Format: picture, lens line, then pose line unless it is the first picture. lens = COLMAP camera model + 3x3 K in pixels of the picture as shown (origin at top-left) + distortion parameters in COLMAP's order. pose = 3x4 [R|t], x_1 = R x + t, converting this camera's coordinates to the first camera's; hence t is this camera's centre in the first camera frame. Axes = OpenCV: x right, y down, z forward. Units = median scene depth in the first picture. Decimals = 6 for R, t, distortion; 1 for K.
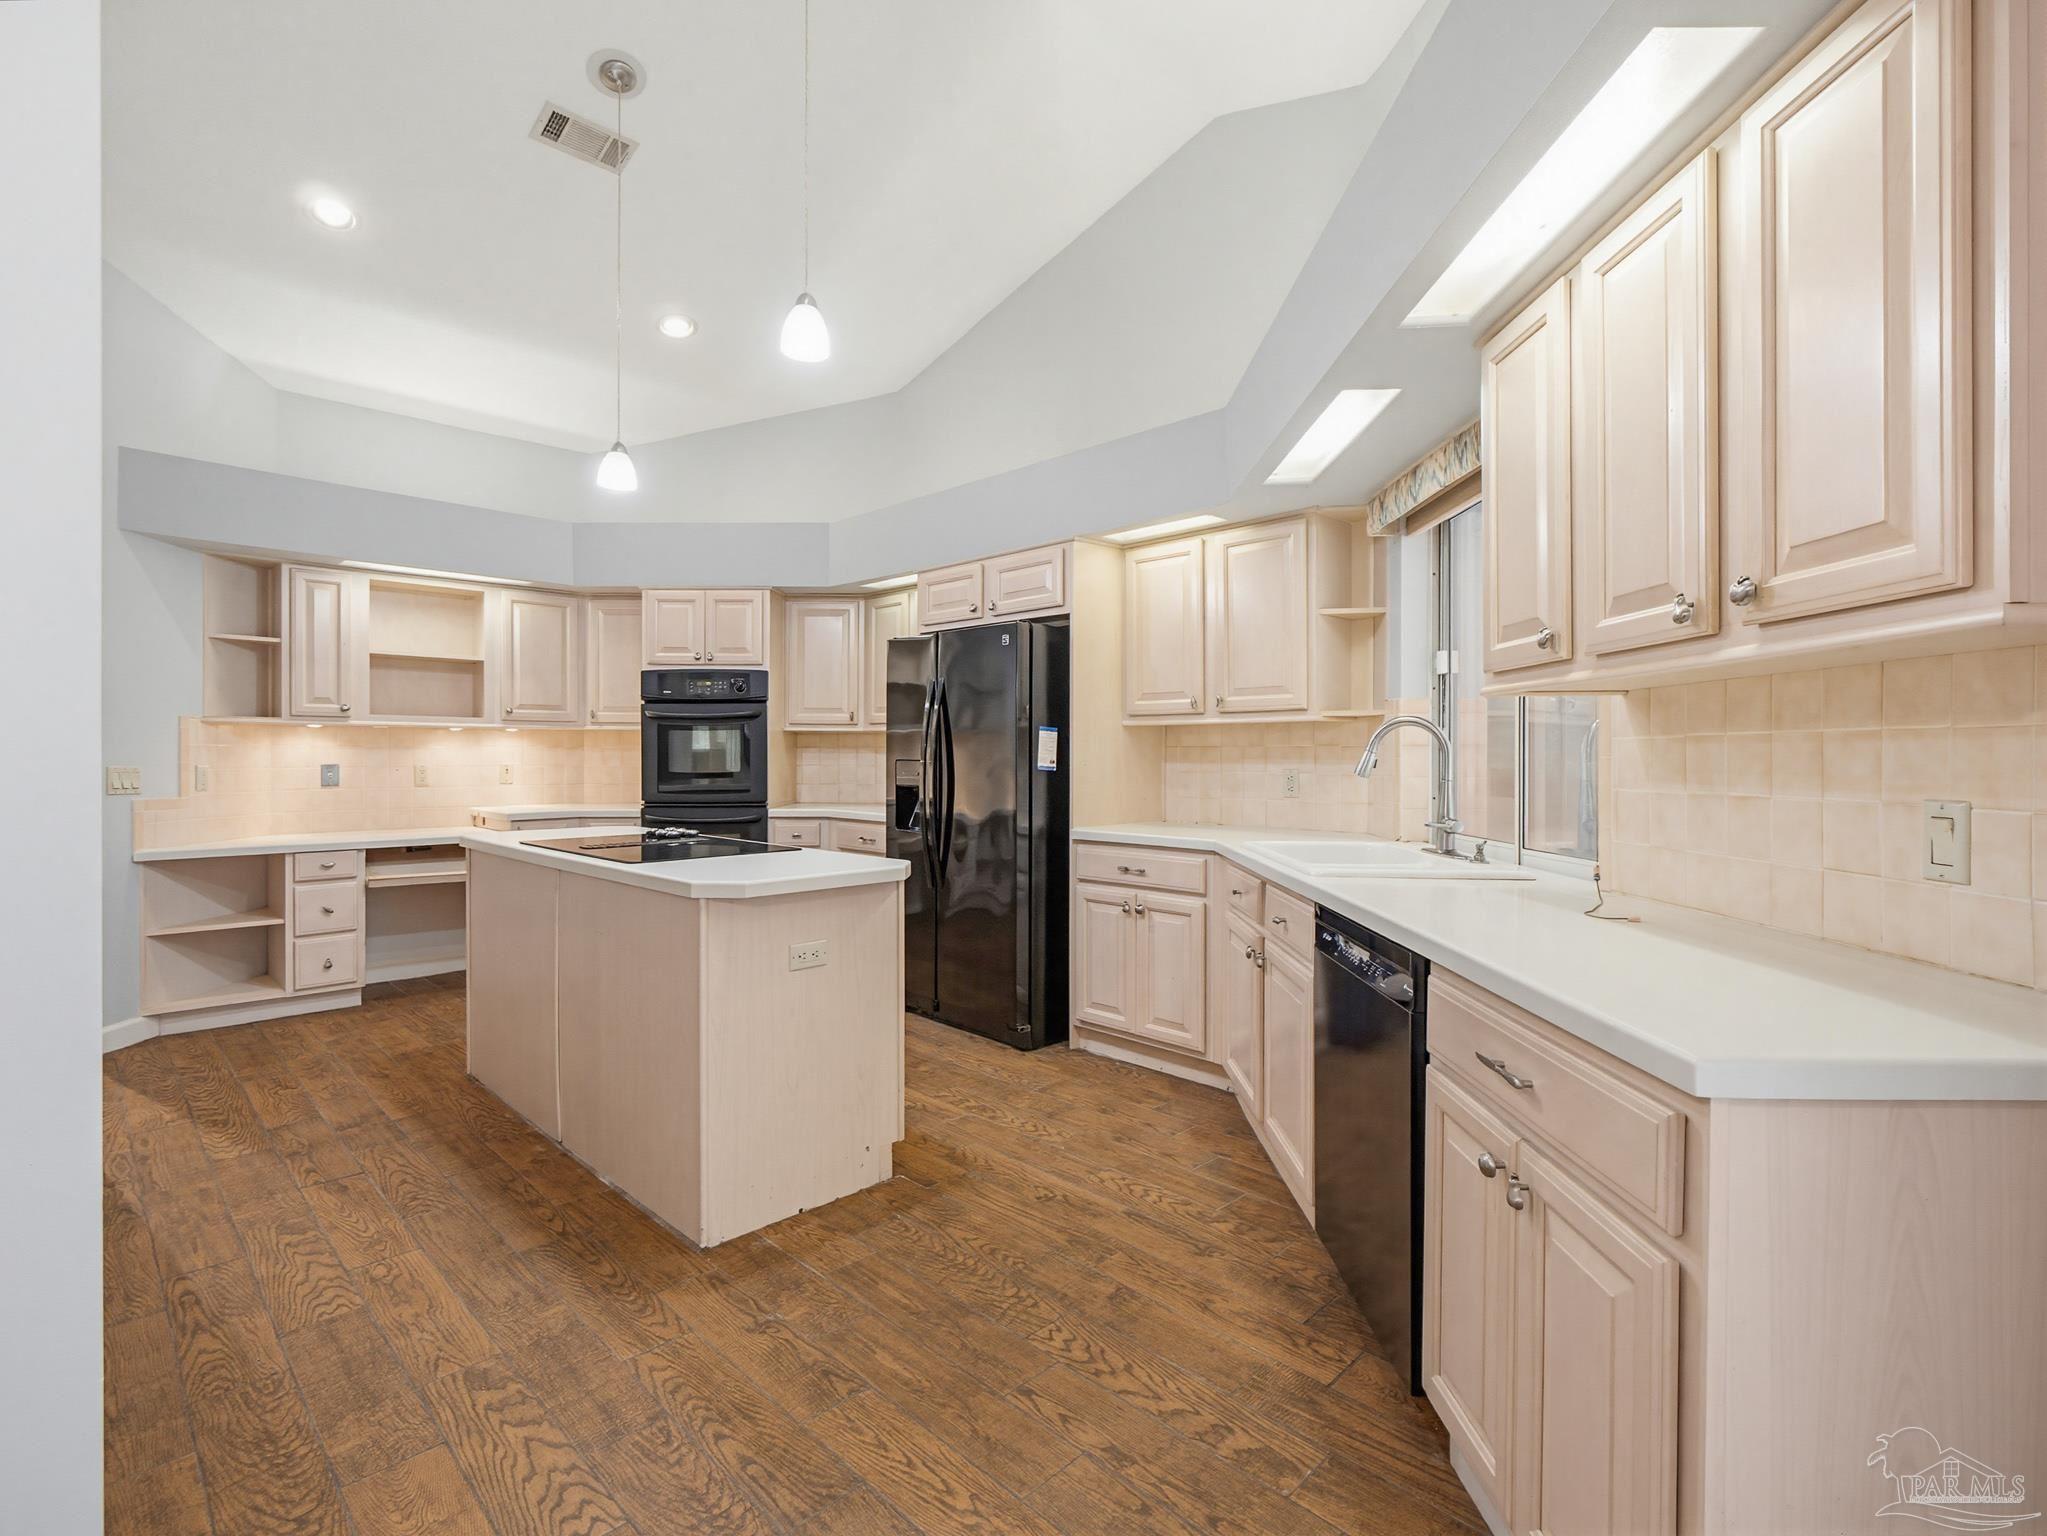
lens RADIAL K [[980.2, 0, 1022.6], [0, 980.2, 753.4], [0, 0, 1]] dist [-0.000459, 0.000499]
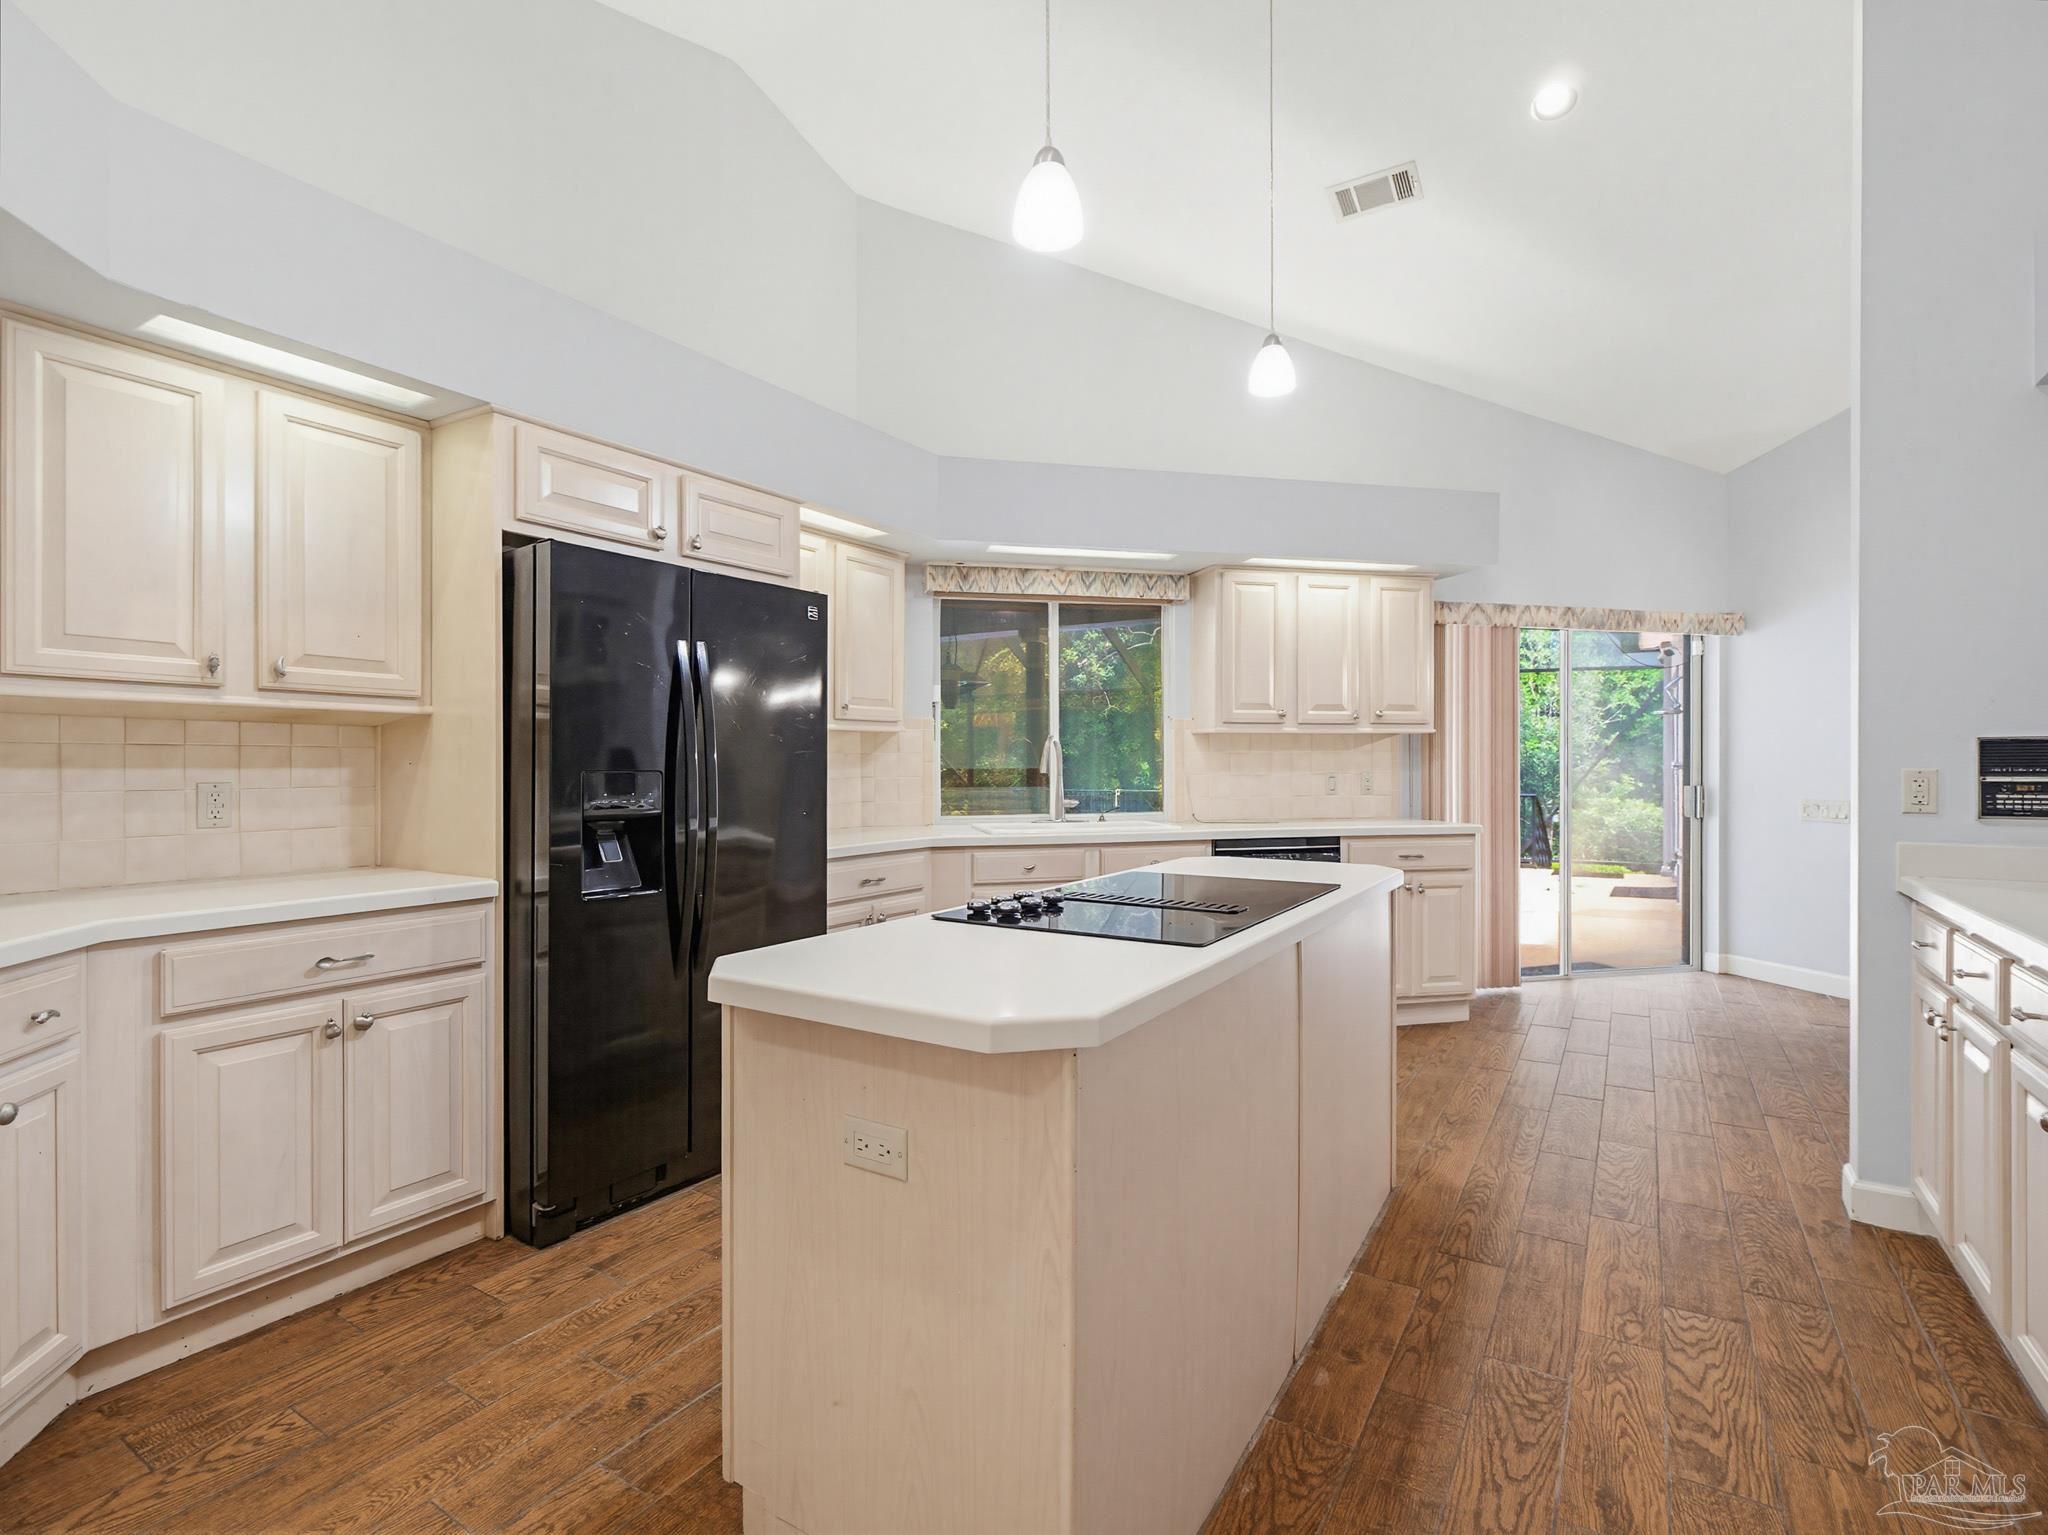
lens RADIAL K [[993.7, 0, 1024.0], [0, 993.7, 767.5], [0, 0, 1]] dist [-0.001569, -0.000651]
pose [[-0.230007, -0.009813, 0.973139, -0.924418], [-0.000603, 0.999950, 0.009941, -0.001967], [-0.973189, 0.001699, -0.230002, 1.148181]]
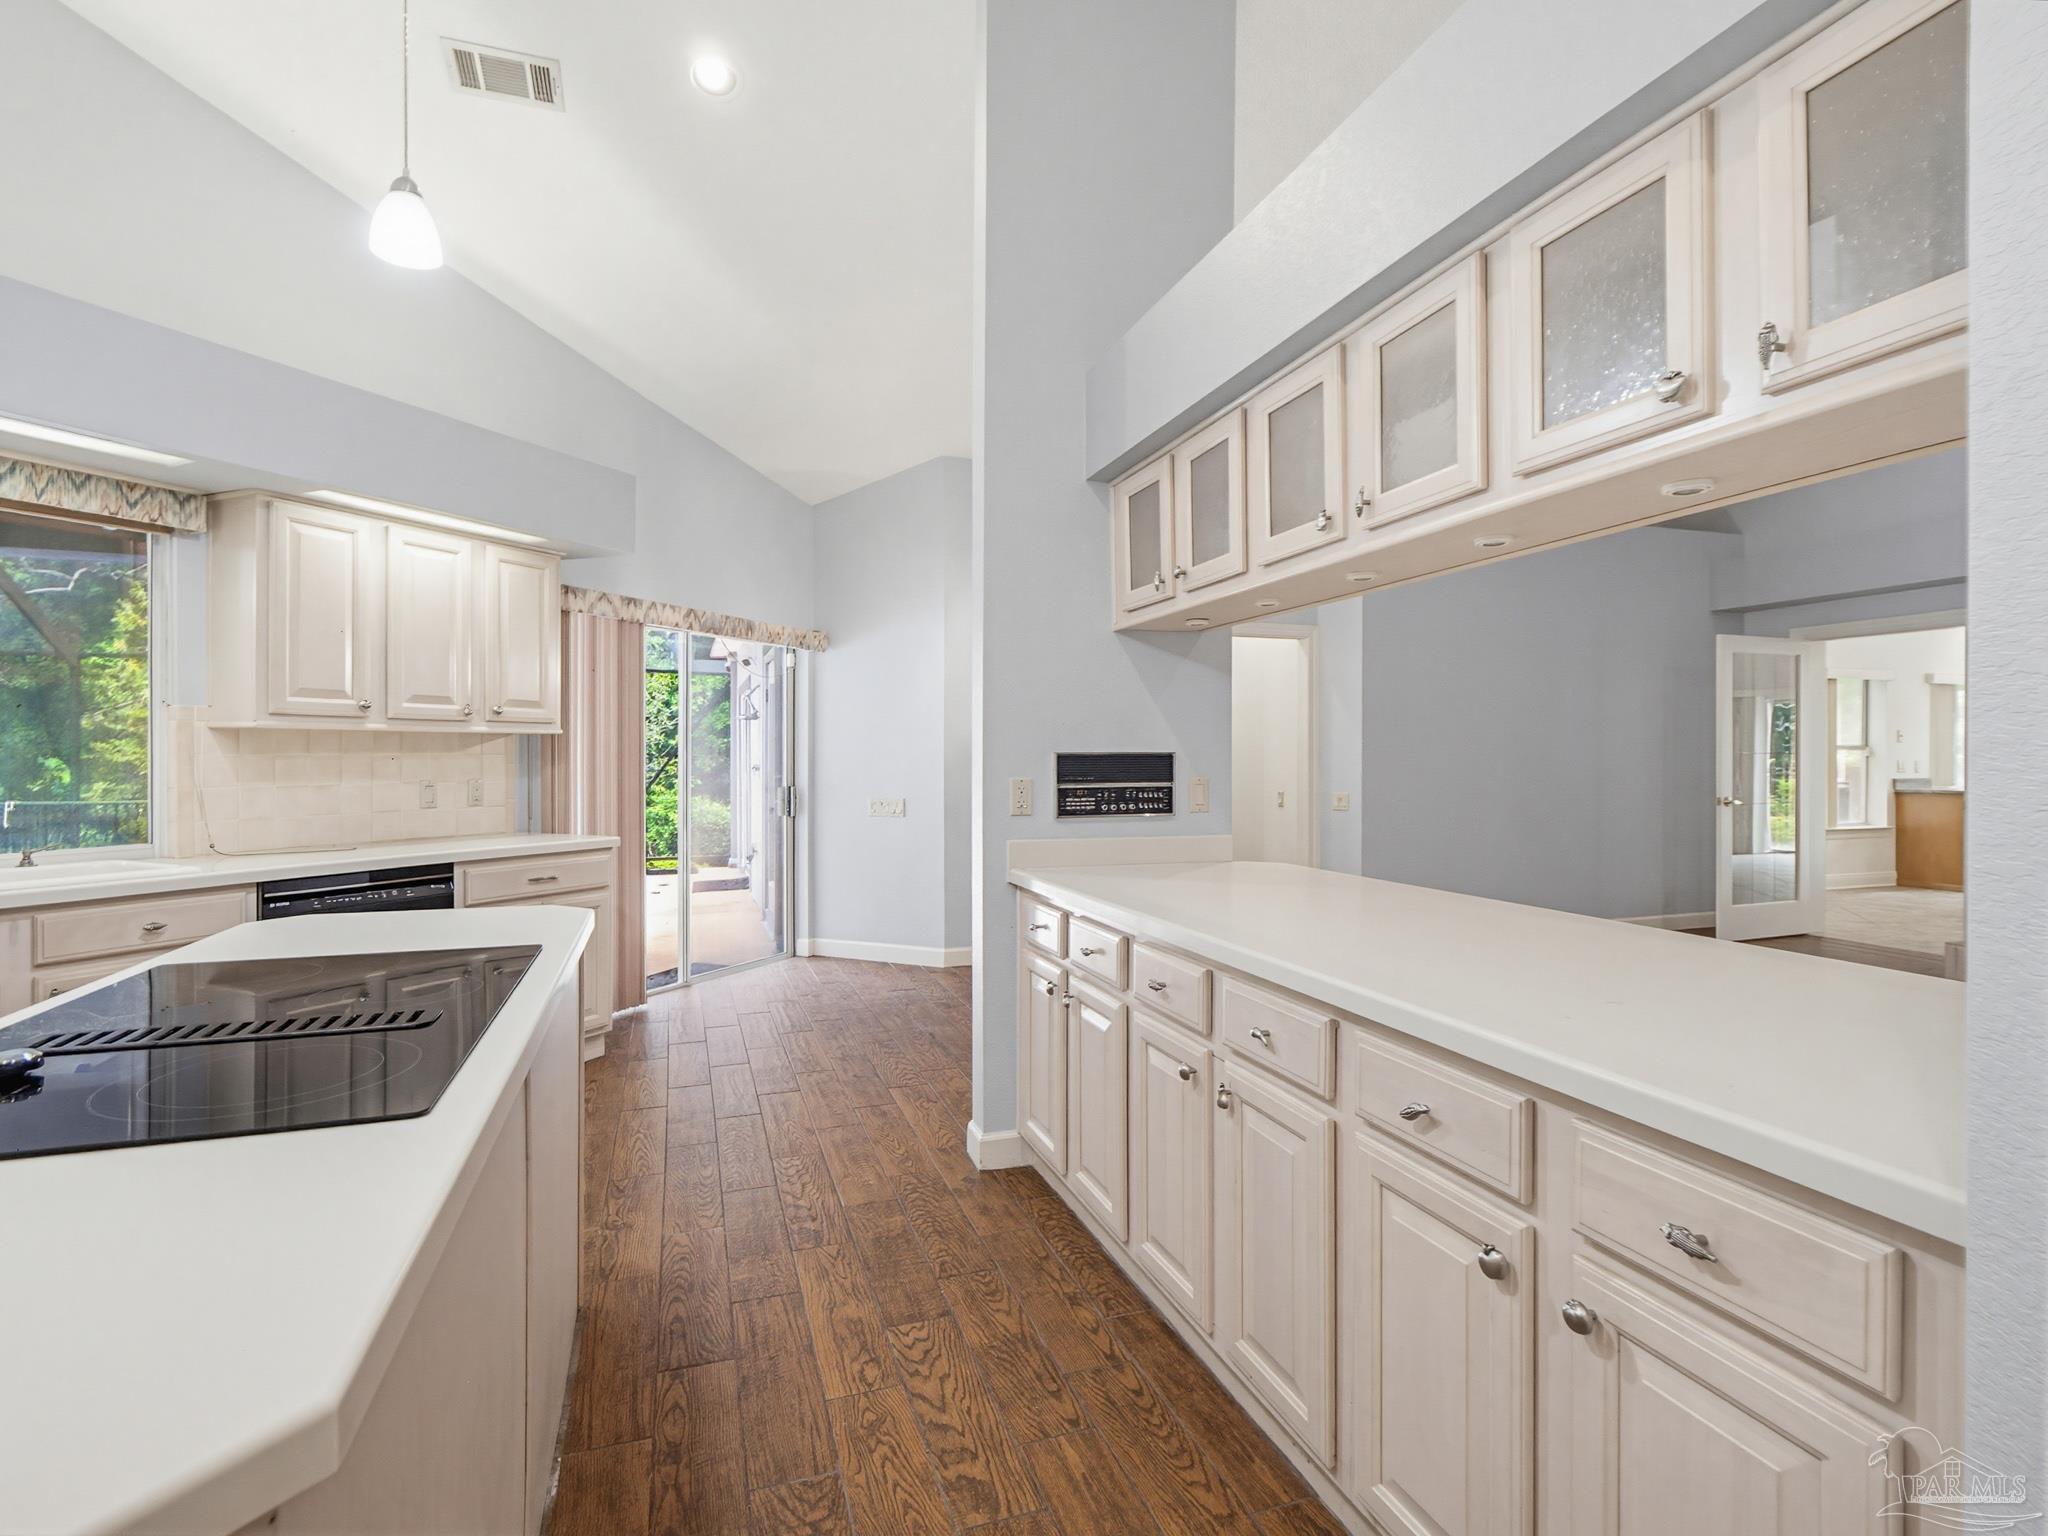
lens RADIAL K [[1006.4, 0, 1040.1], [0, 1006.4, 763.5], [0, 0, 1]] dist [-0.002769, 0.000179]
pose [[-0.905358, -0.008857, 0.424557, -0.760424], [-0.006916, 0.999957, 0.006112, -0.012410], [-0.424593, 0.002597, -0.905381, 1.136792]]
